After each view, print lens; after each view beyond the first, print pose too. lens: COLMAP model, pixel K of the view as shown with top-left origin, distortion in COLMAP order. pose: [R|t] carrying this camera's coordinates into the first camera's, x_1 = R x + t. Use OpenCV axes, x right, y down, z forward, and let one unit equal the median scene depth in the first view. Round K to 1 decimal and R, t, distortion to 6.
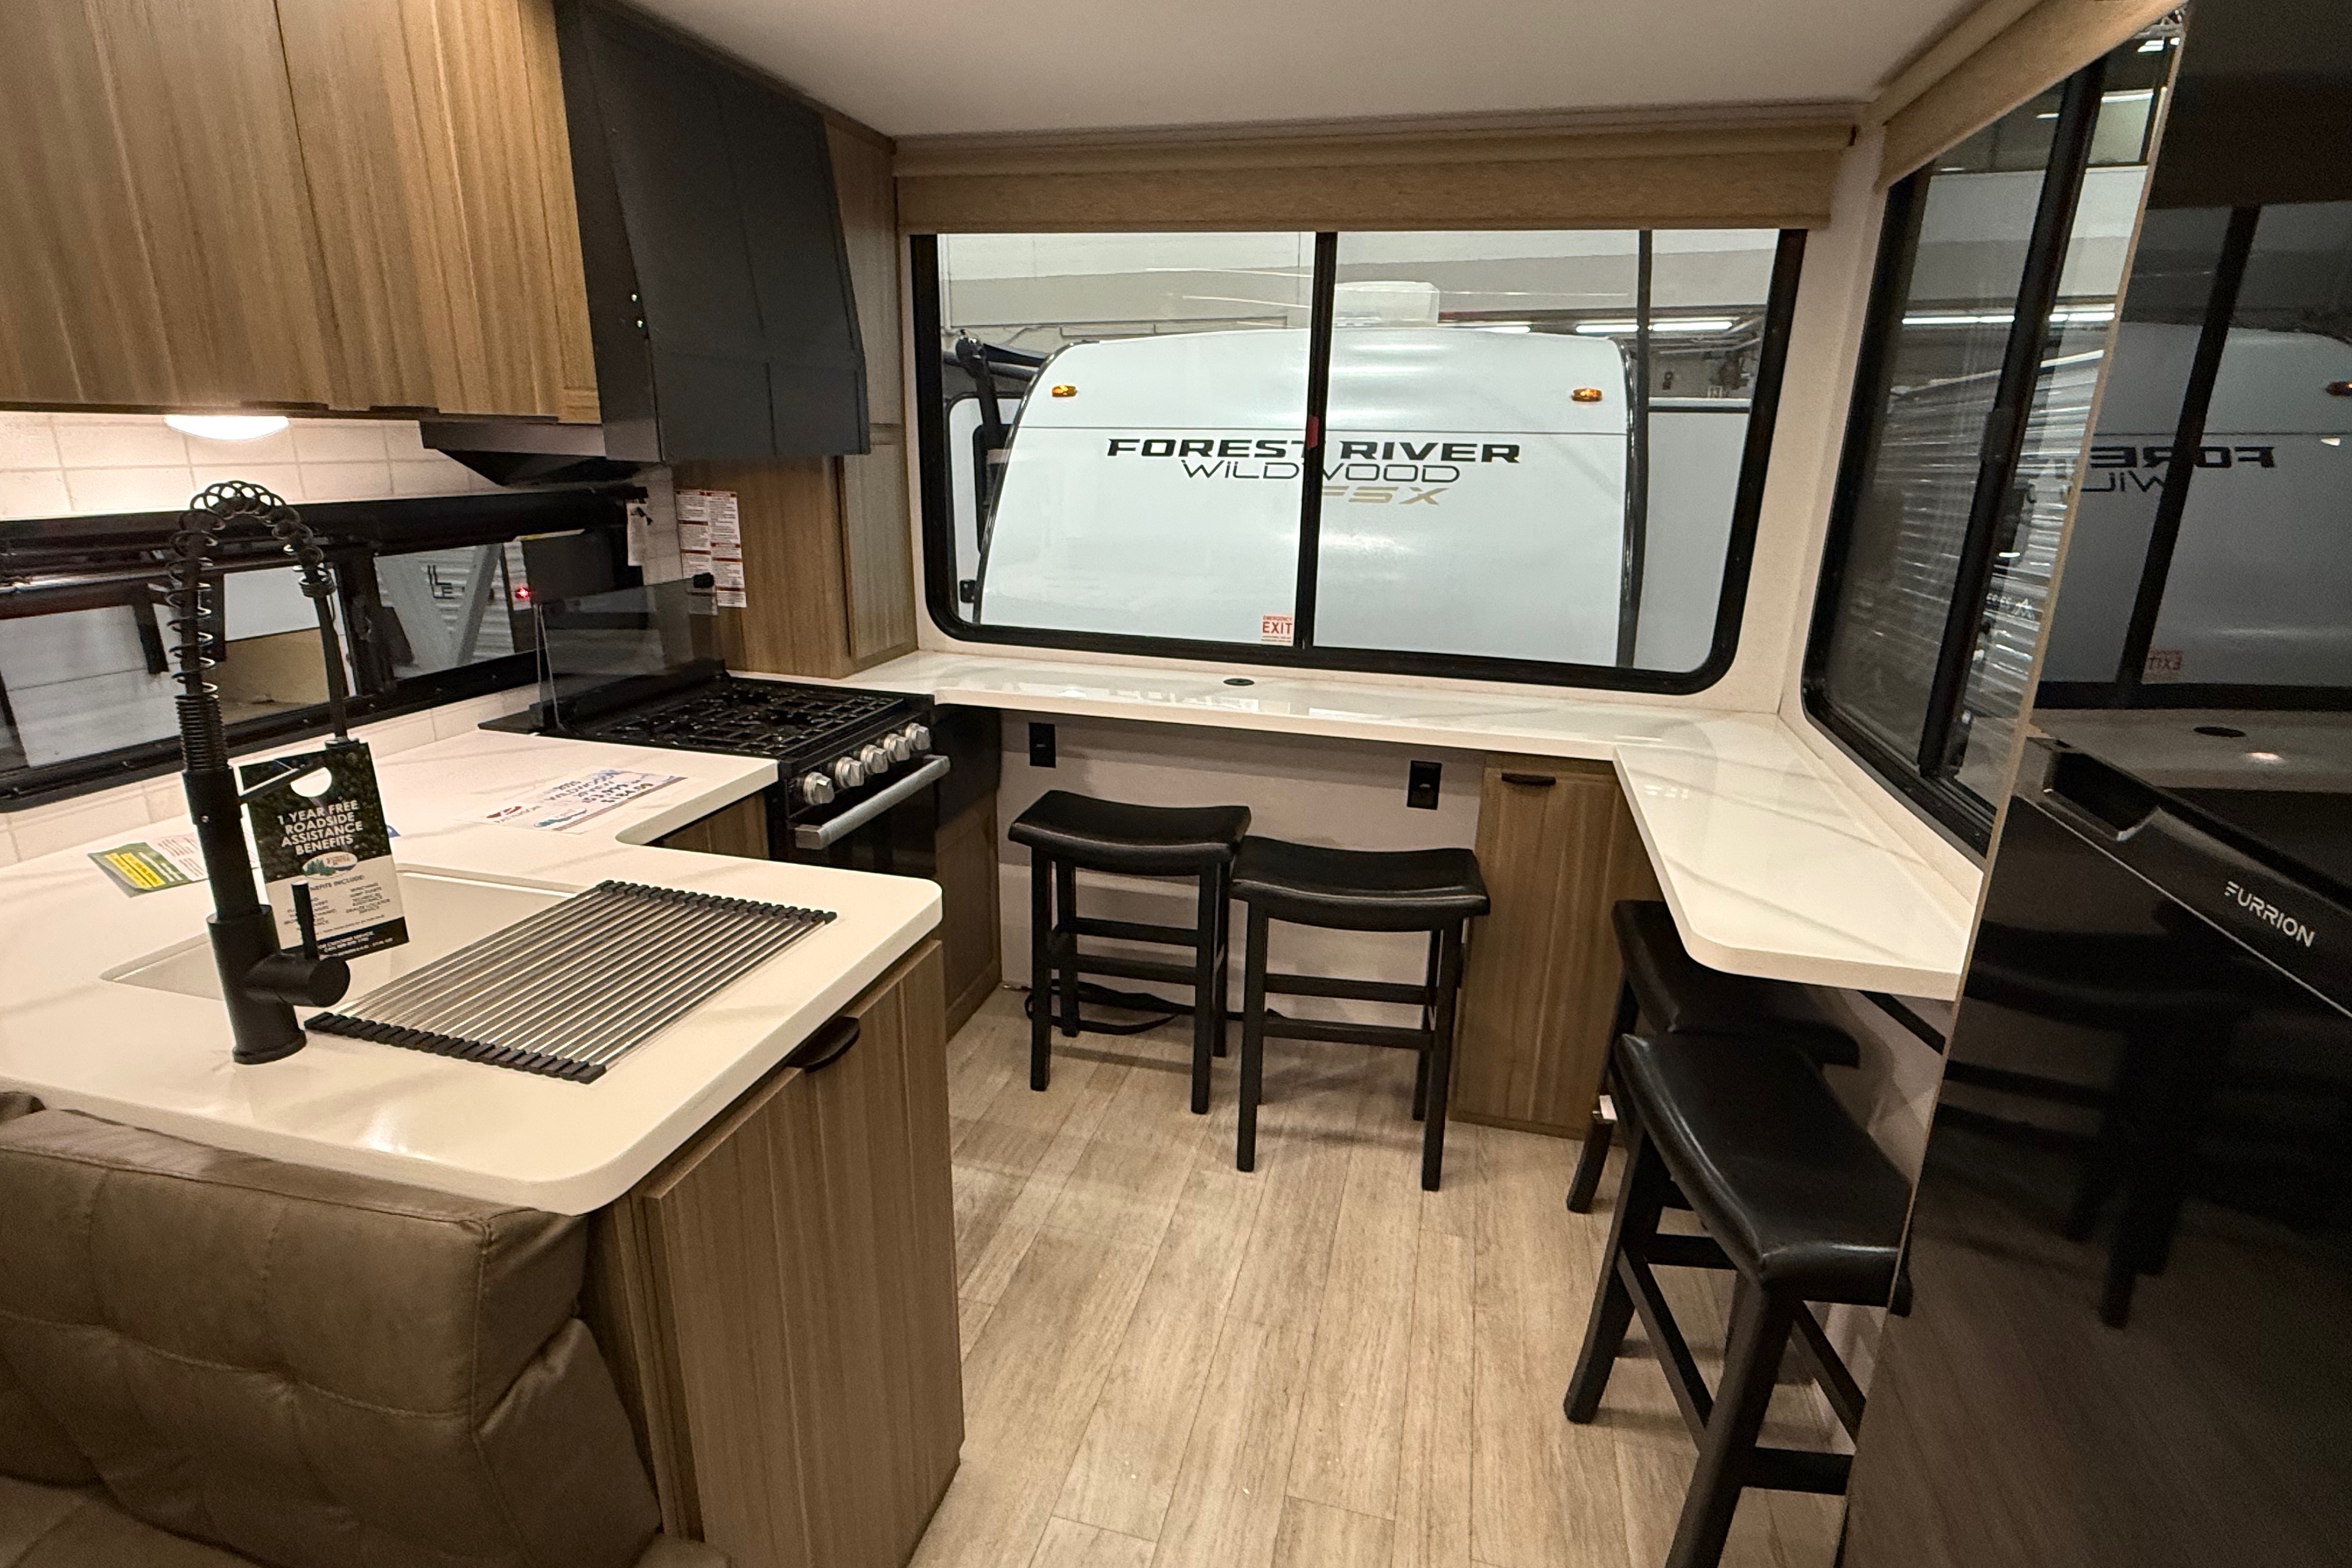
lens RADIAL K [[1140.1, 0, 1178.4], [0, 1140.1, 781.8], [0, 0, 1]] dist [-0.007392, 0.000106]
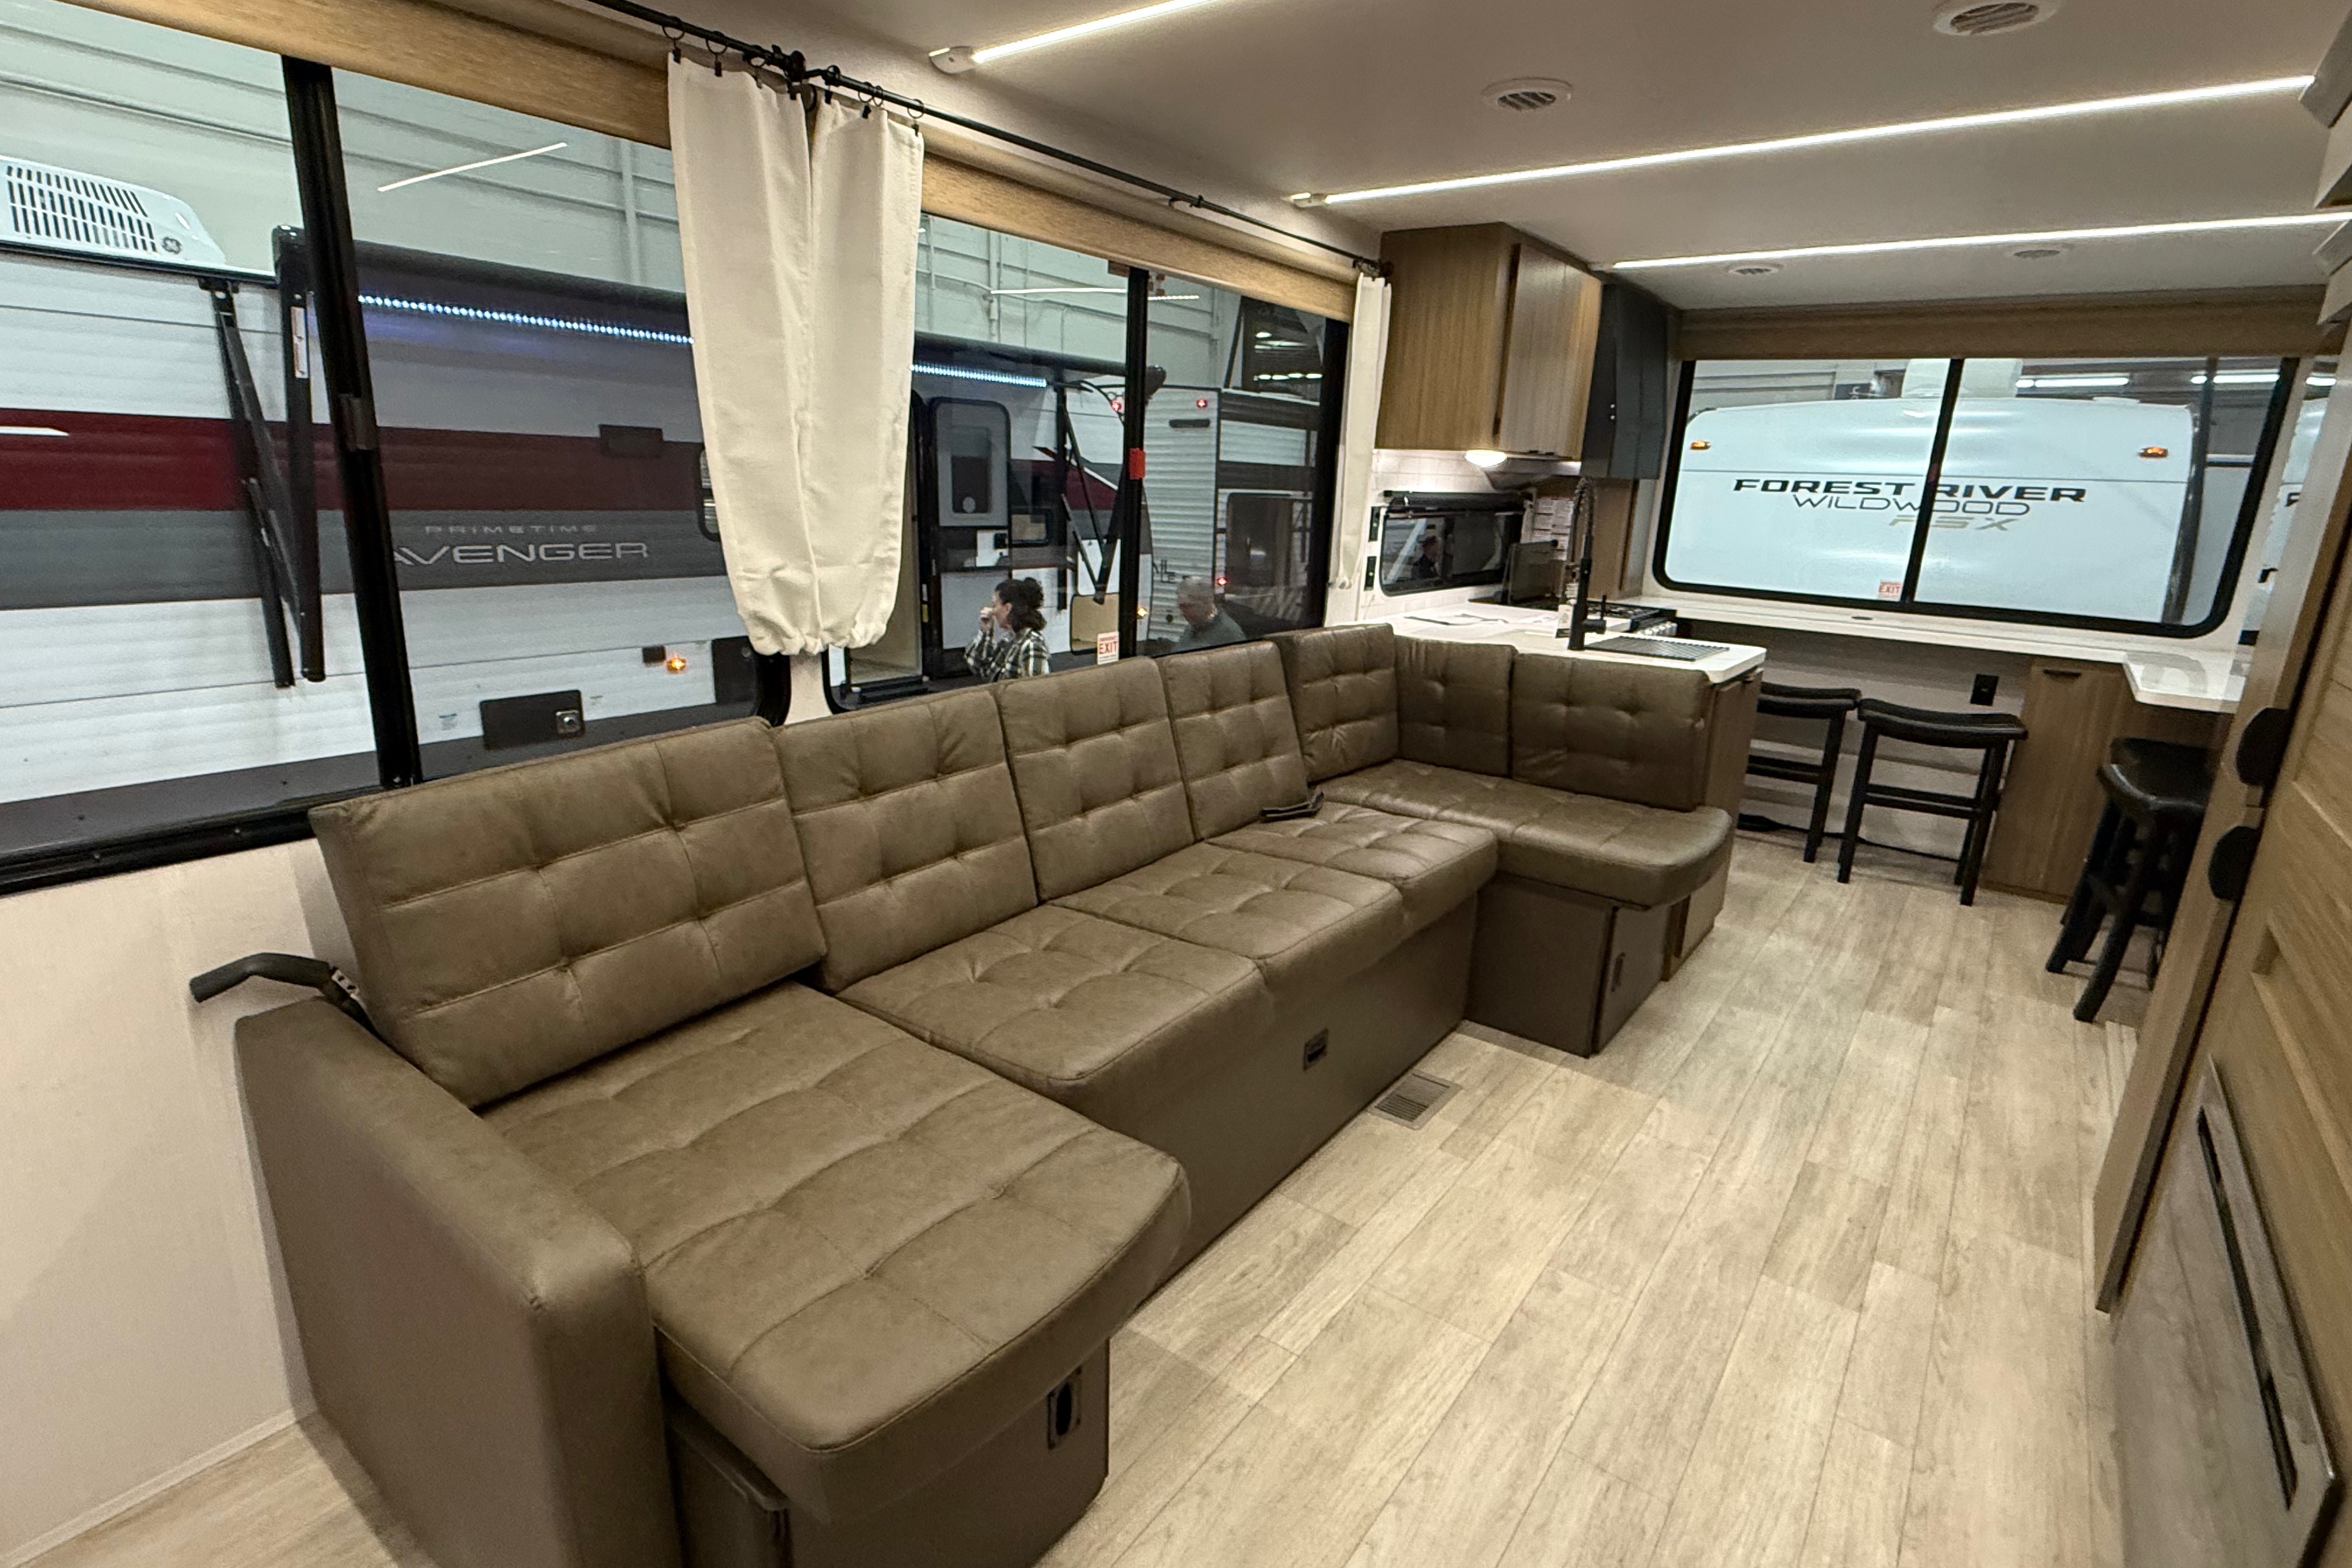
lens RADIAL K [[1140.1, 0, 1163.4], [0, 1140.1, 793.2], [0, 0, 1]] dist [-0.007392, 0.000106]
pose [[0.922194, 0.119147, -0.367916, -0.258403], [-0.130219, 0.991471, -0.005316, 0.320741], [0.364145, 0.052812, 0.929844, -0.951249]]
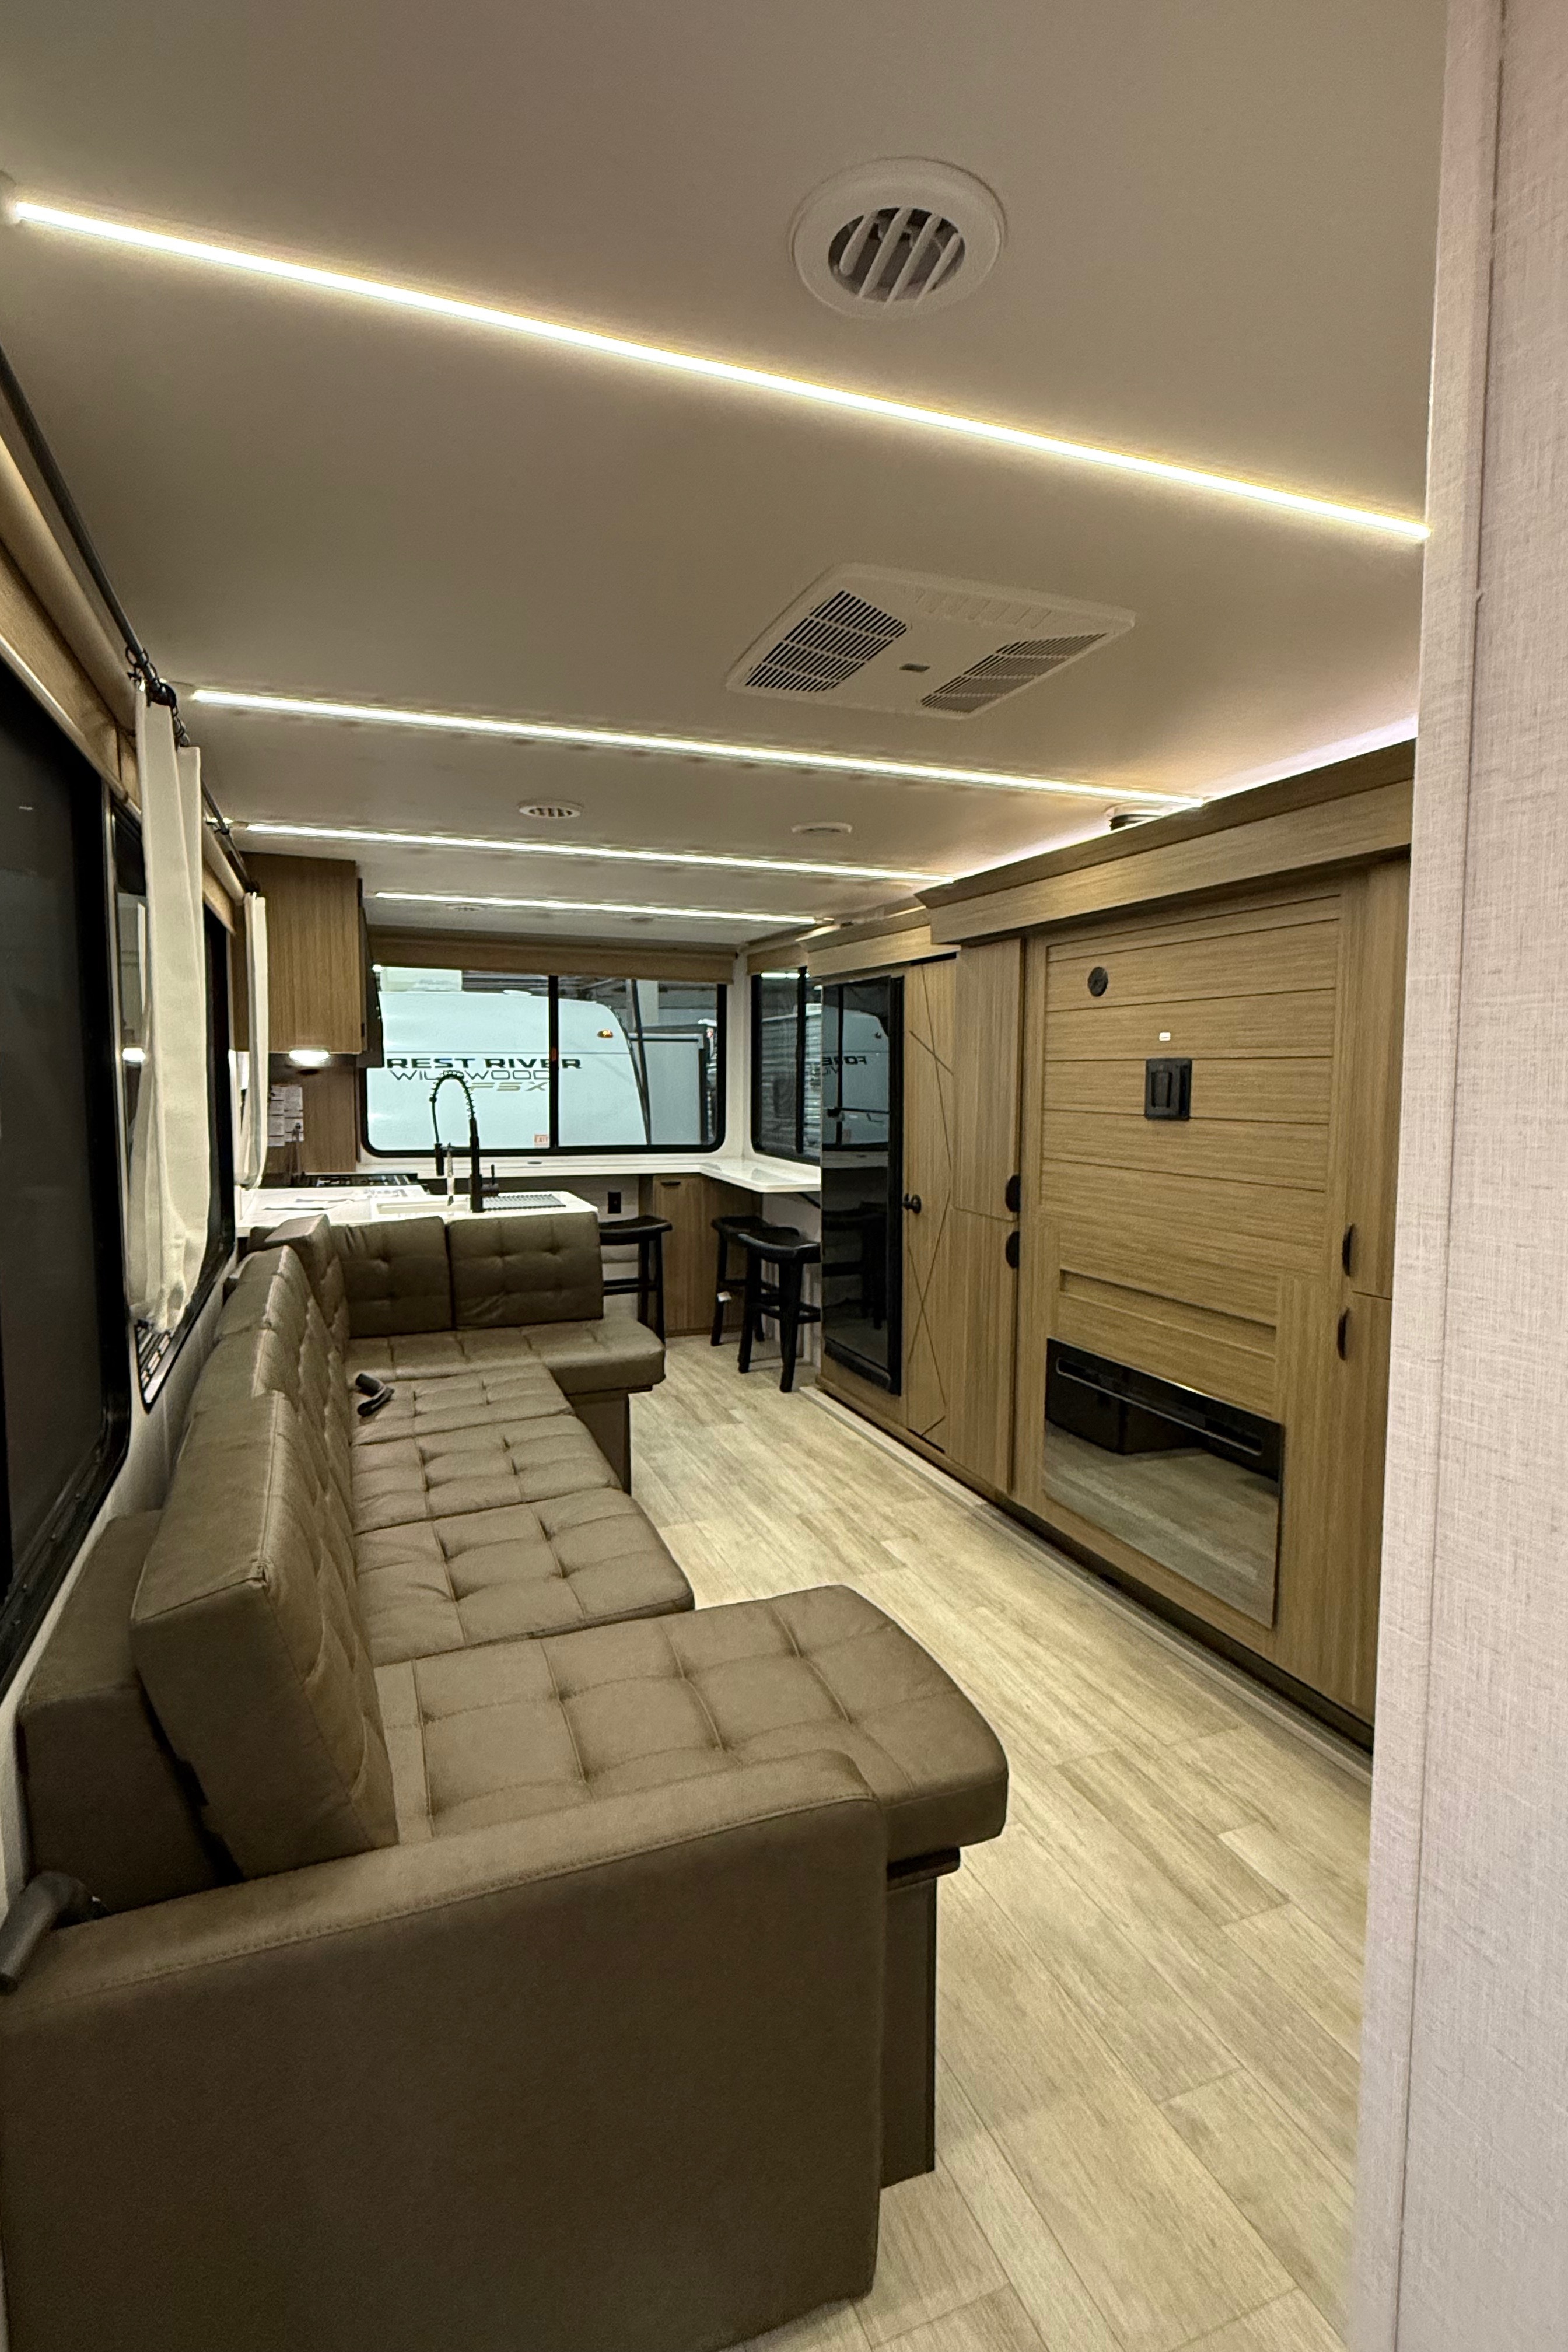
lens RADIAL K [[1140.1, 0, 785.8], [0, 1140.1, 1175.4], [0, 0, 1]] dist [-0.007392, 0.000106]
pose [[0.807636, -0.069325, 0.585592, -0.877939], [0.176986, 0.975778, -0.128578, 0.316798], [-0.562494, 0.207486, 0.800344, -1.078867]]
